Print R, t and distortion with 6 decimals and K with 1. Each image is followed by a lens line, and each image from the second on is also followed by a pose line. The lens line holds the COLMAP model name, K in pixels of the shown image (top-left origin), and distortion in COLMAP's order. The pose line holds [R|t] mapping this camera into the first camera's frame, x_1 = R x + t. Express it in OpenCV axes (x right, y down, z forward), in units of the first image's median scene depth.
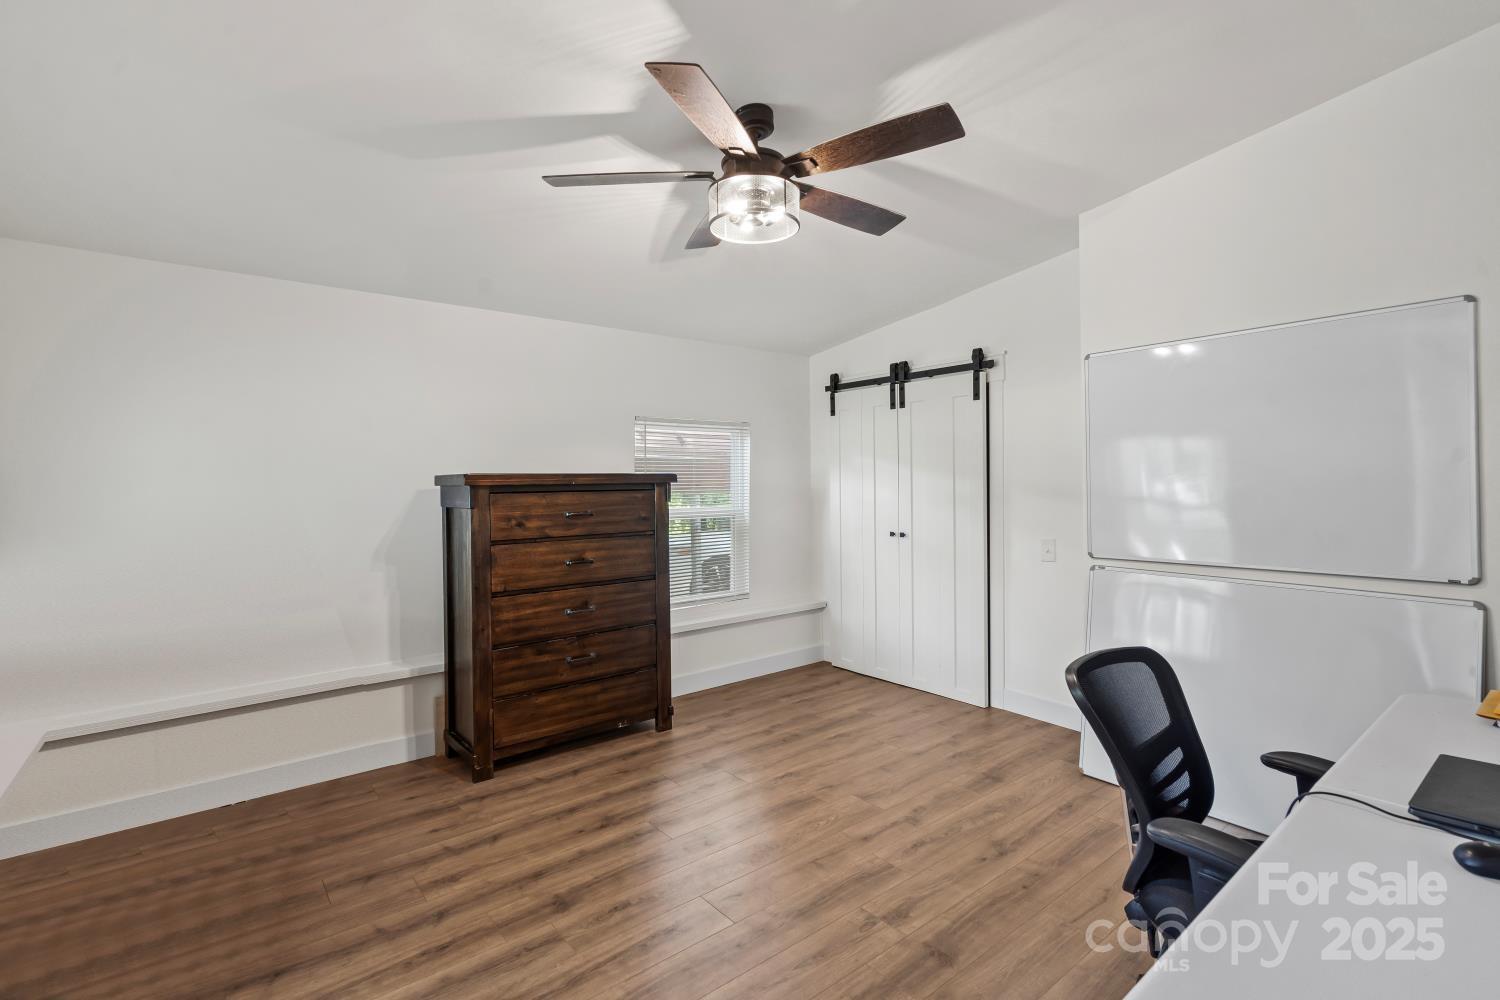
lens RADIAL K [[685.1, 0, 750.5], [0, 685.1, 491.3], [0, 0, 1]] dist [-0.019667, -0.000509]
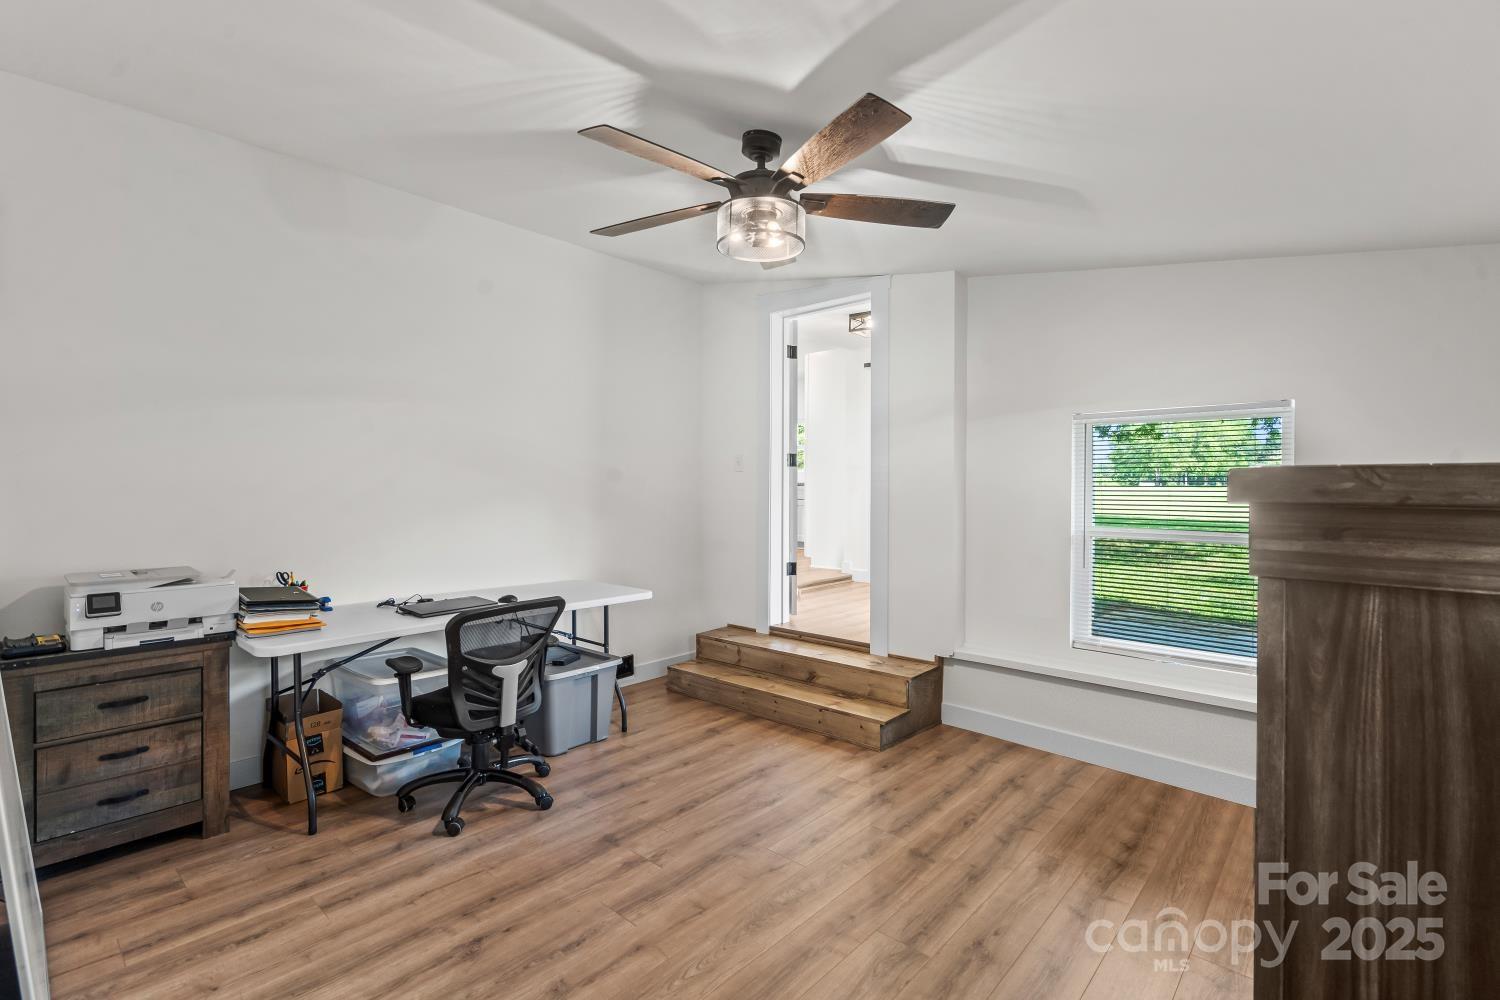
lens RADIAL K [[685.1, 0, 750.6], [0, 685.1, 493.8], [0, 0, 1]] dist [-0.019667, -0.000509]
pose [[-0.986251, 0.004371, -0.165194, 0.187120], [0.001191, 0.999812, 0.019345, -0.031631], [0.165247, 0.018882, -0.986071, 1.984291]]
